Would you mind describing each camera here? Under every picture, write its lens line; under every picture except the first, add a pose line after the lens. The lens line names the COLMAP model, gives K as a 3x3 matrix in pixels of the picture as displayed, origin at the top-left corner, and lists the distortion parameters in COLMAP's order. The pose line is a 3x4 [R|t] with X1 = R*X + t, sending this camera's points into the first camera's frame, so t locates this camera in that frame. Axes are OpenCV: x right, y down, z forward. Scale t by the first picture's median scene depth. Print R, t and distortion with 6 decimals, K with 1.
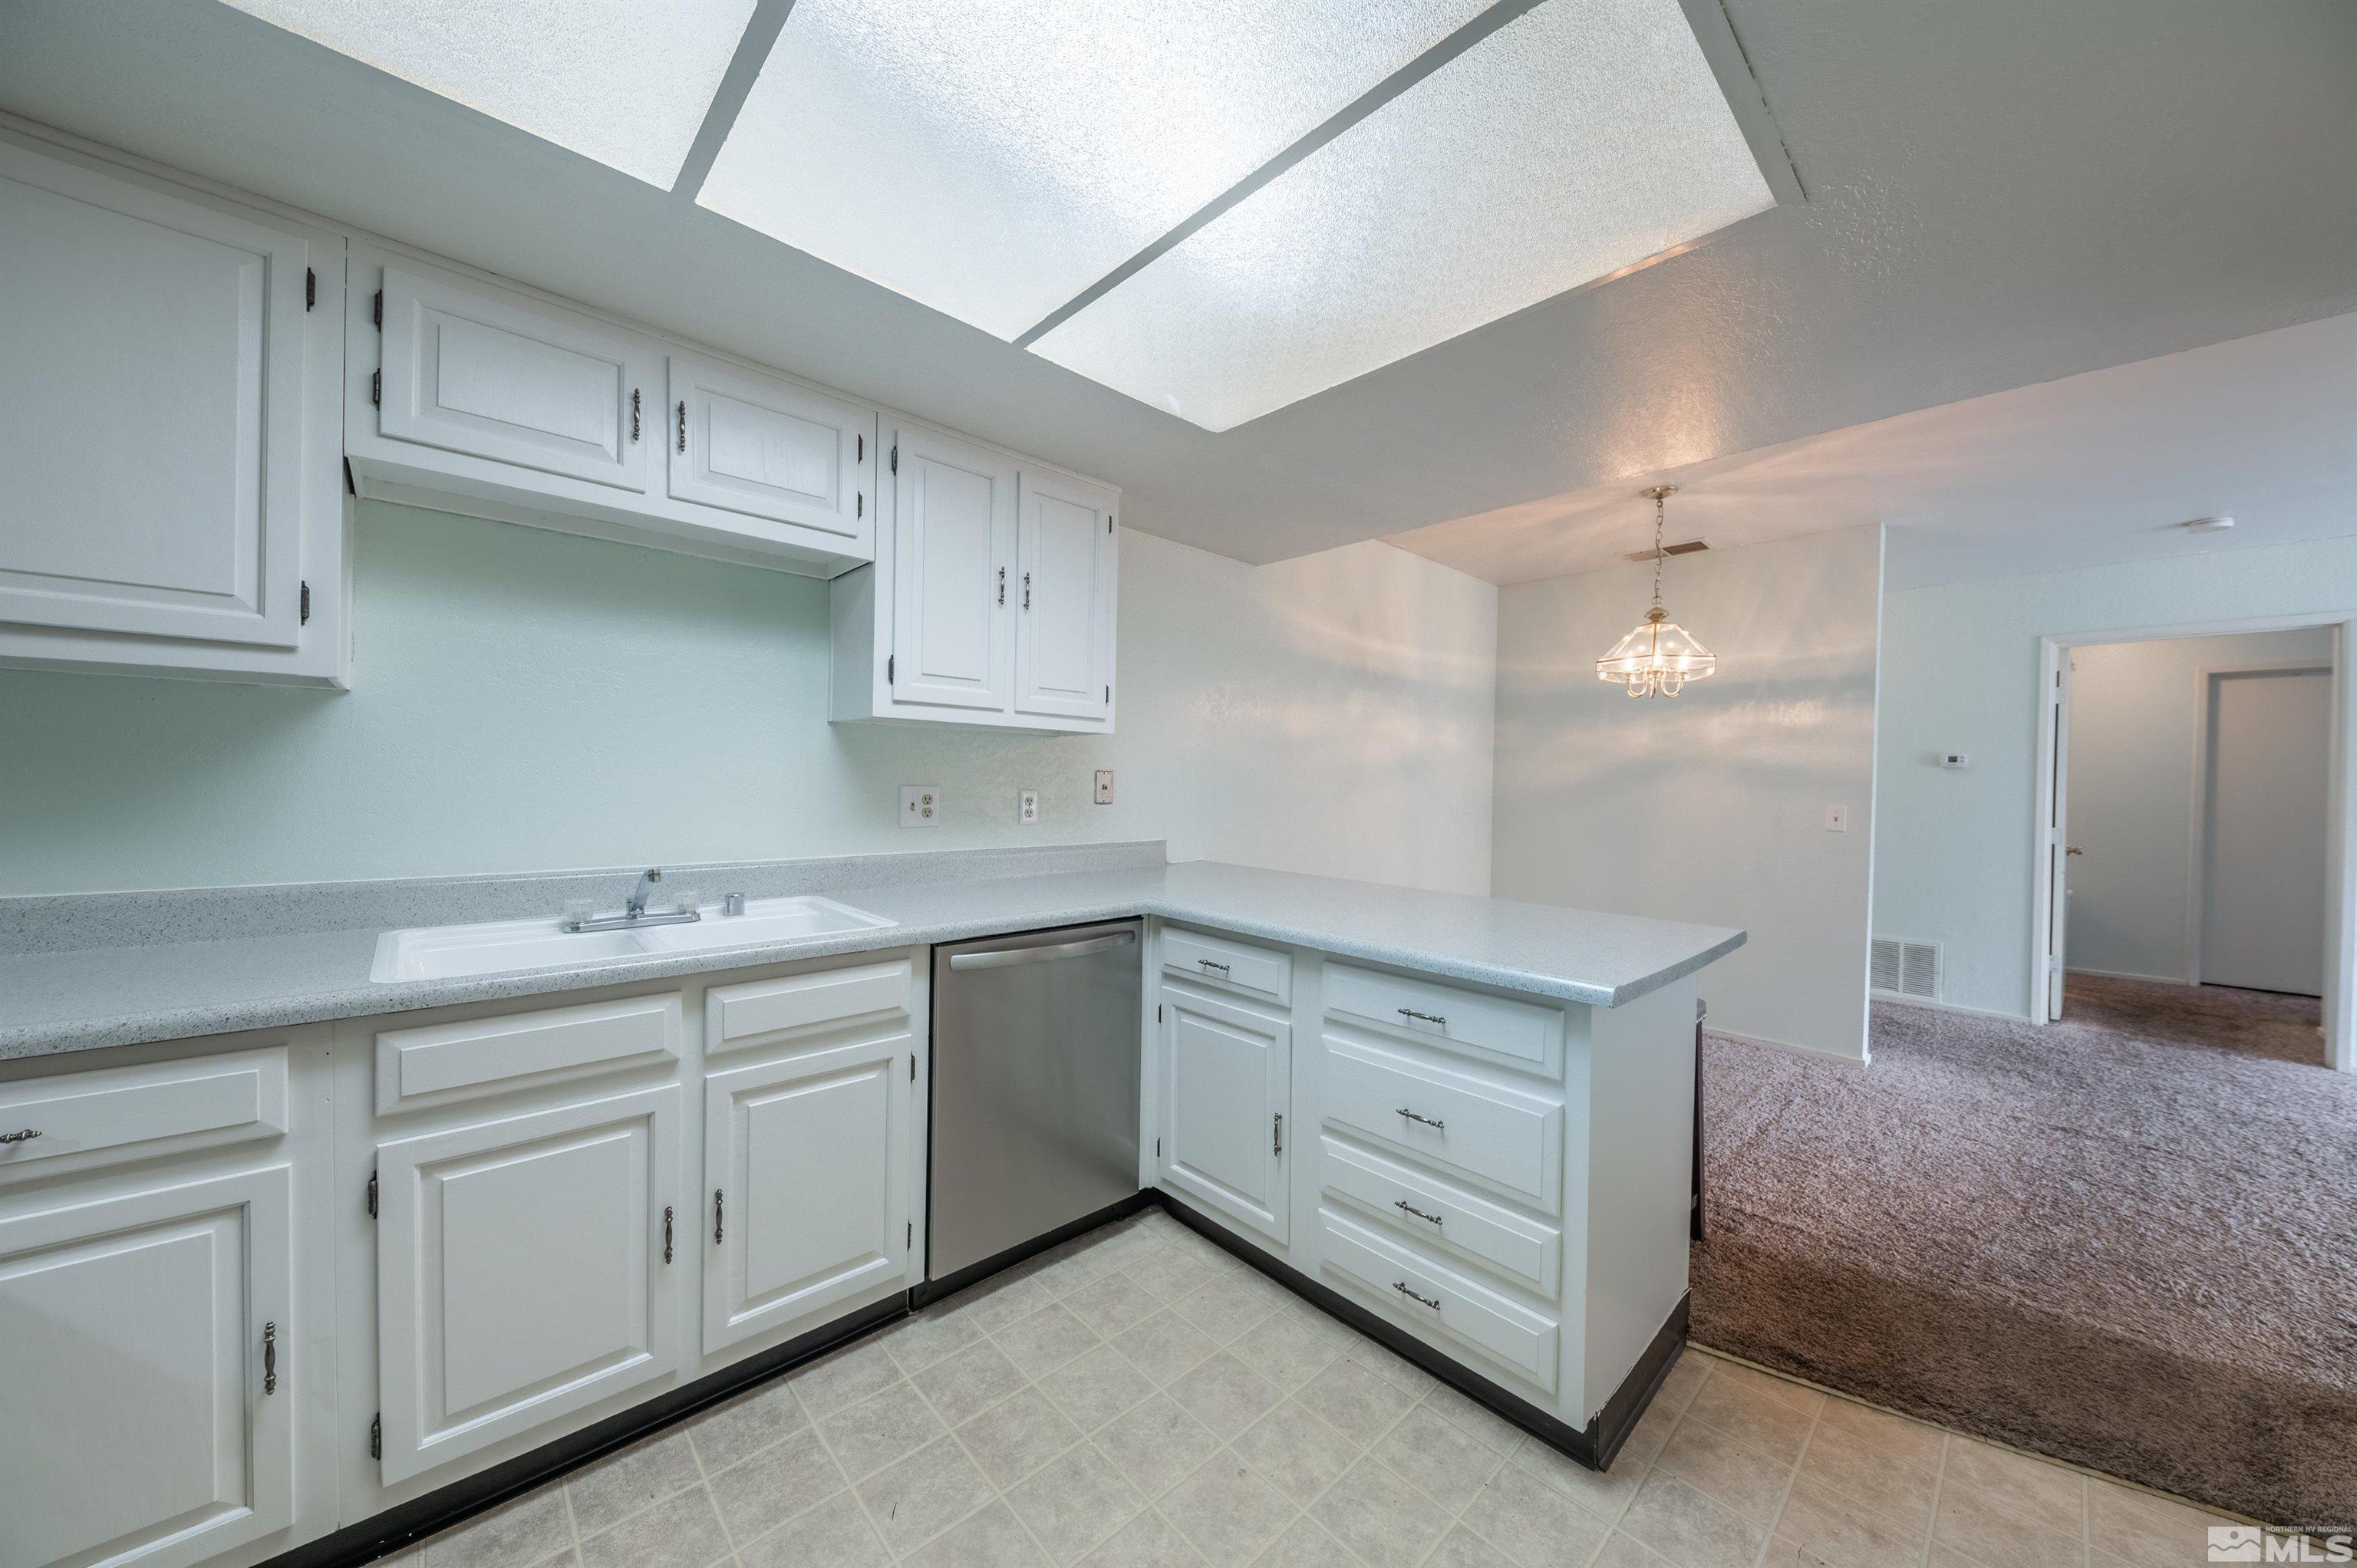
lens RADIAL K [[815.0, 0, 1181.5], [0, 815.0, 794.8], [0, 0, 1]] dist [0.009309, -0.005648]
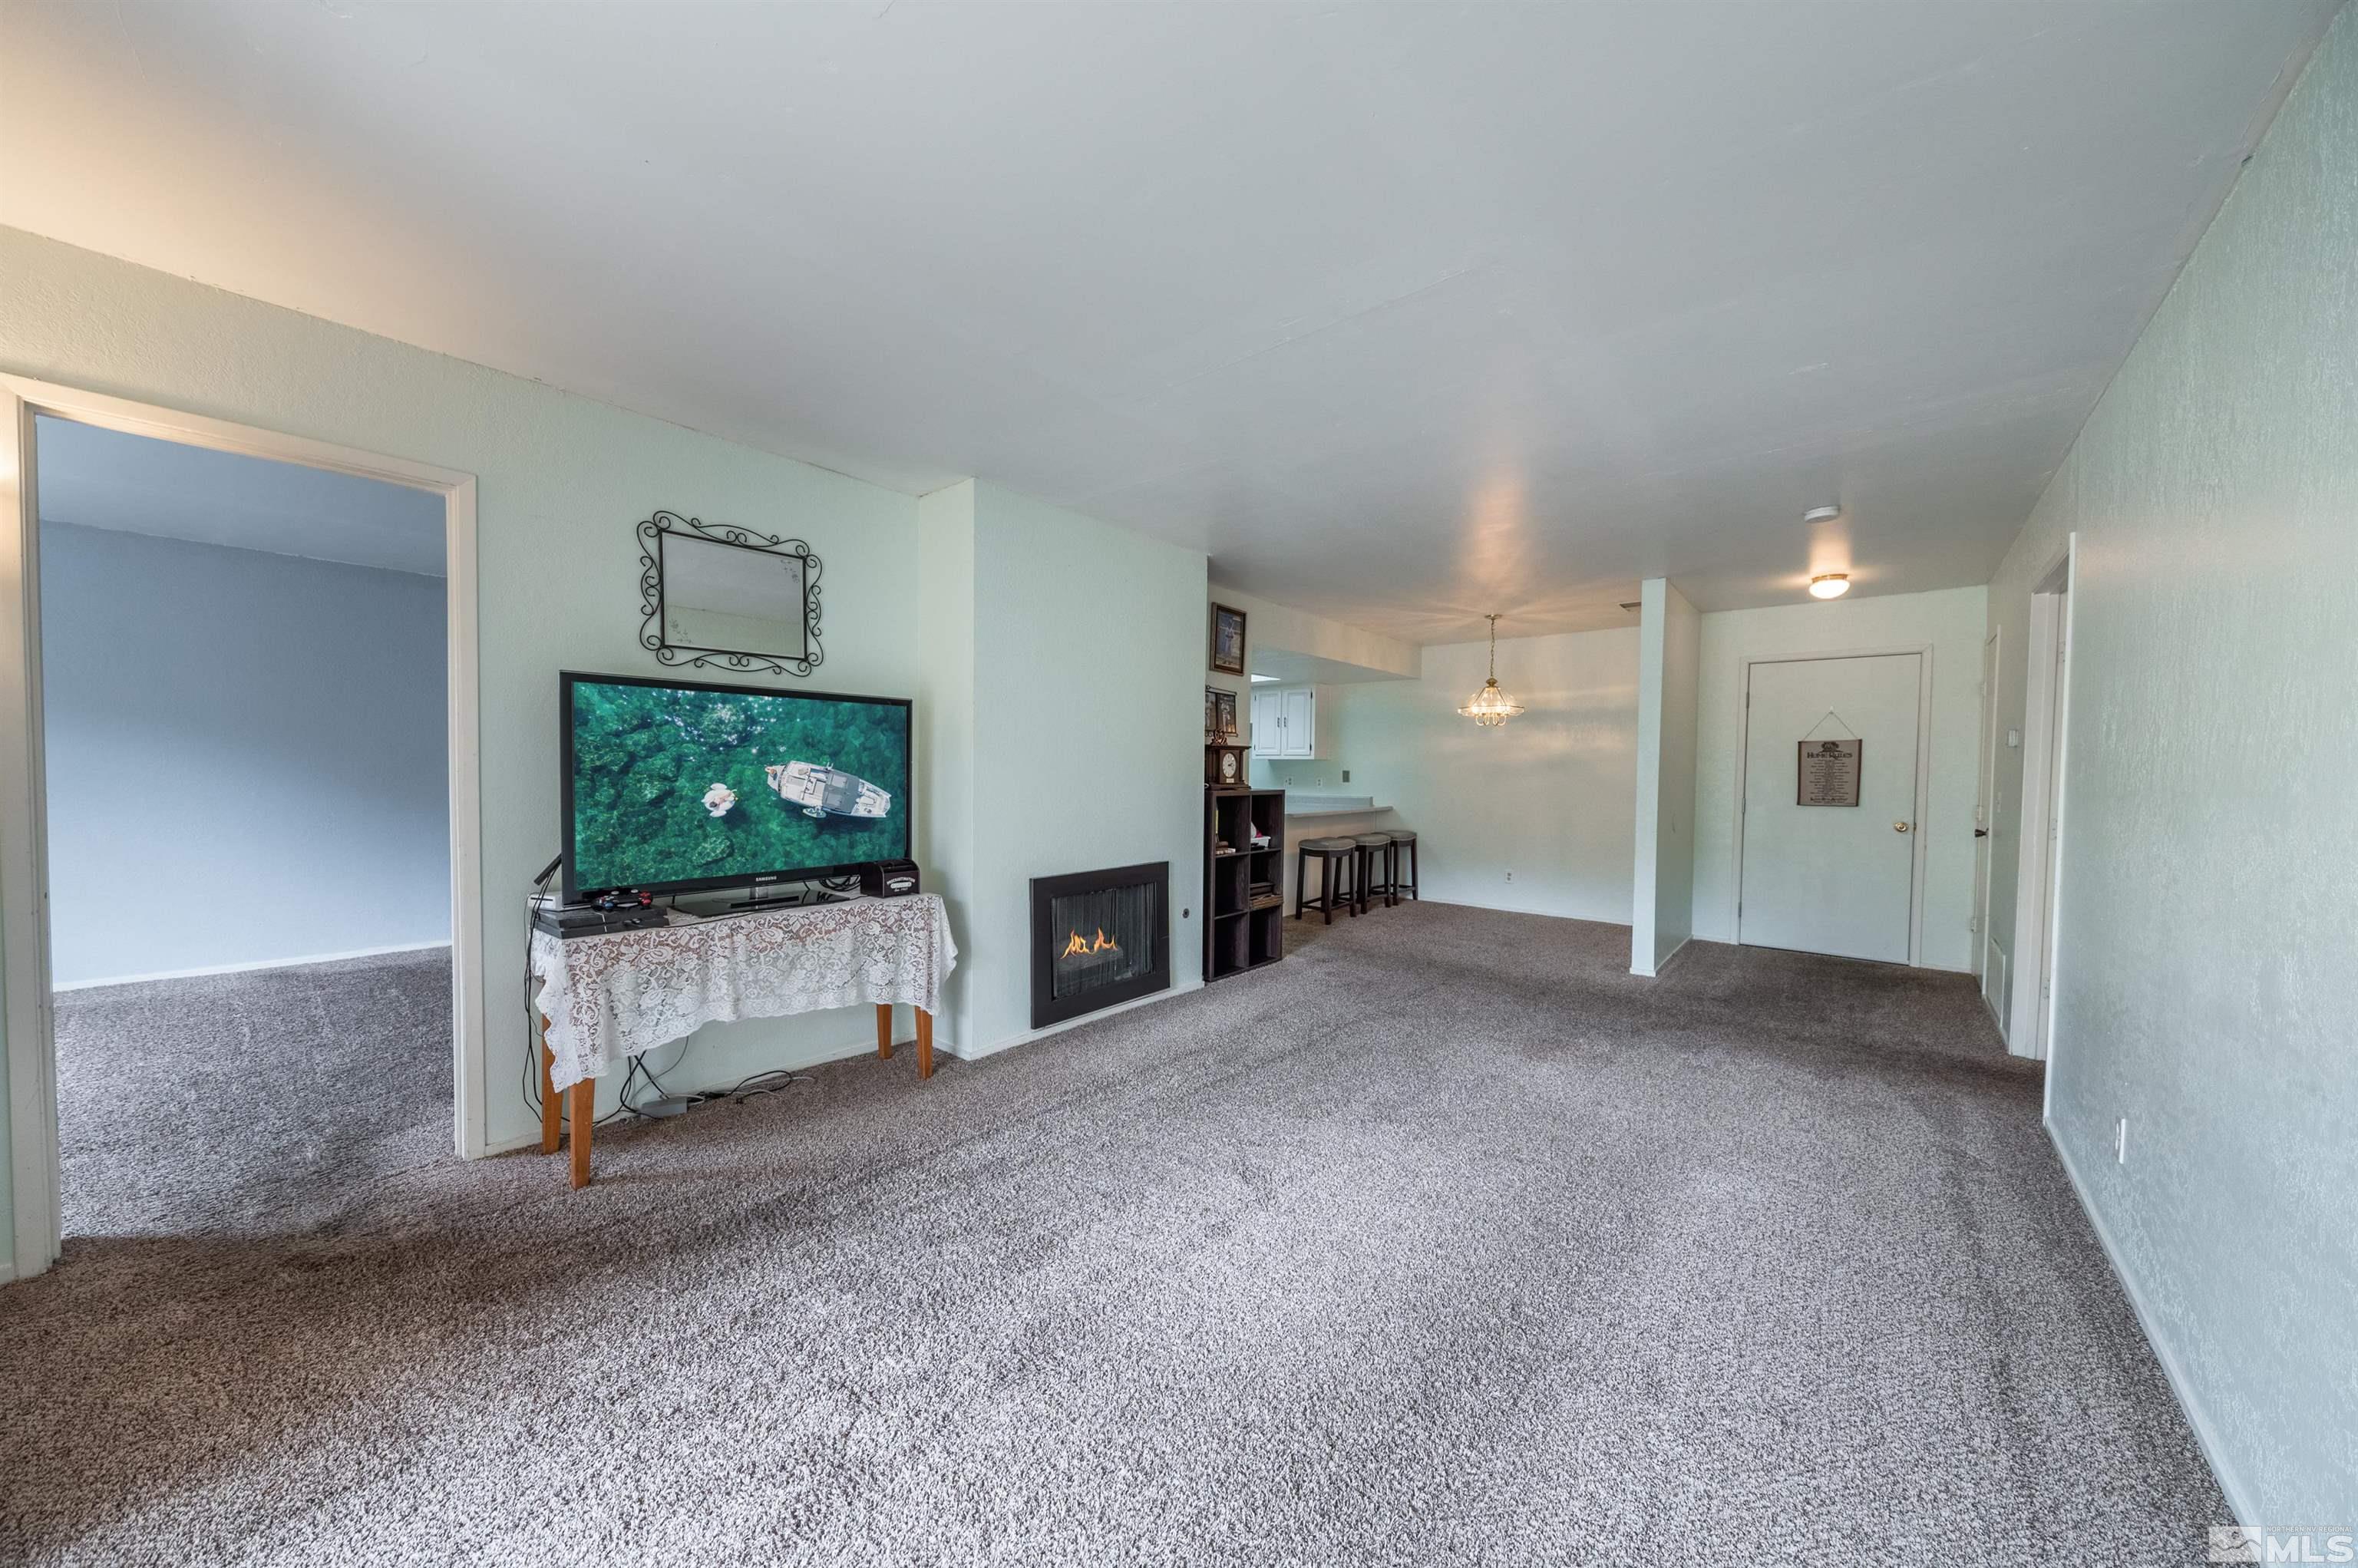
lens RADIAL K [[815.4, 0, 1184.5], [0, 815.4, 799.7], [0, 0, 1]] dist [0.009309, -0.005648]
pose [[0.123176, 0.018232, -0.992217, 4.306348], [-0.021690, 0.999642, 0.015675, 0.065701], [0.992148, 0.019590, 0.123528, 0.135384]]
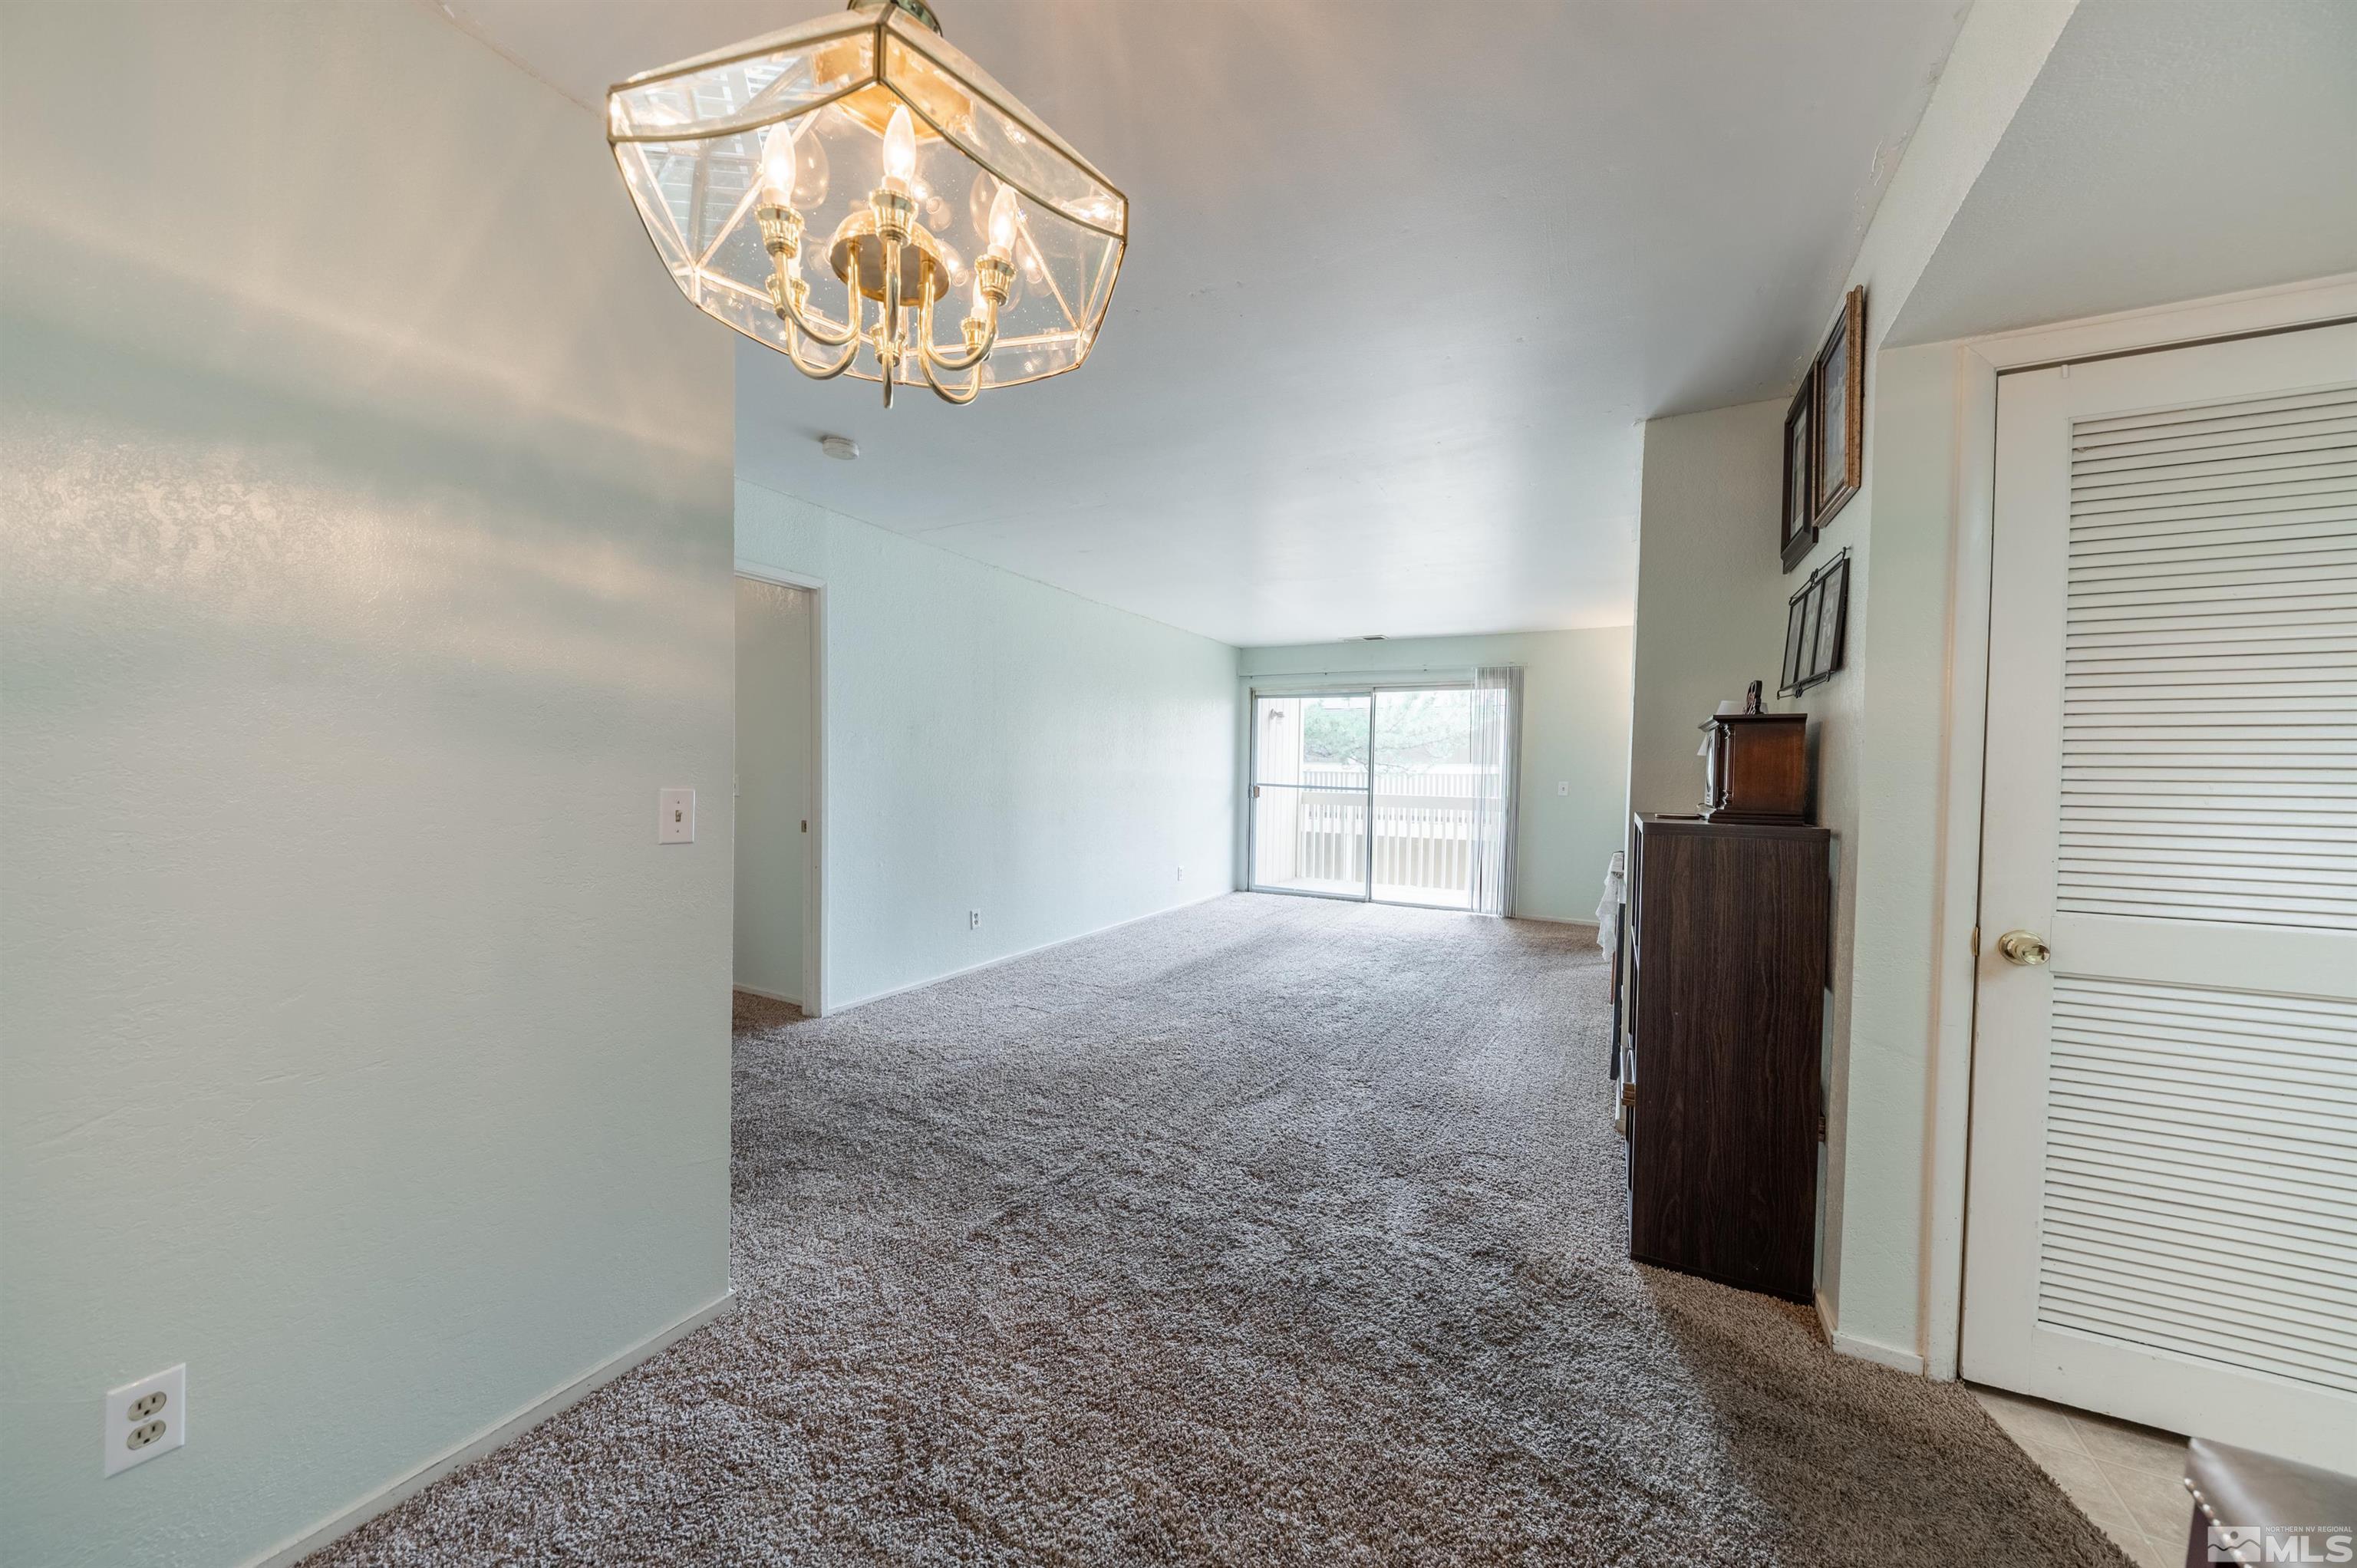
lens RADIAL K [[815.0, 0, 1176.5], [0, 815.0, 794.8], [0, 0, 1]] dist [0.009309, -0.005648]
pose [[-0.314071, -0.052166, 0.947965, 0.586296], [-0.012953, 0.998632, 0.050663, -0.018897], [-0.949311, 0.003633, -0.314317, 1.826781]]
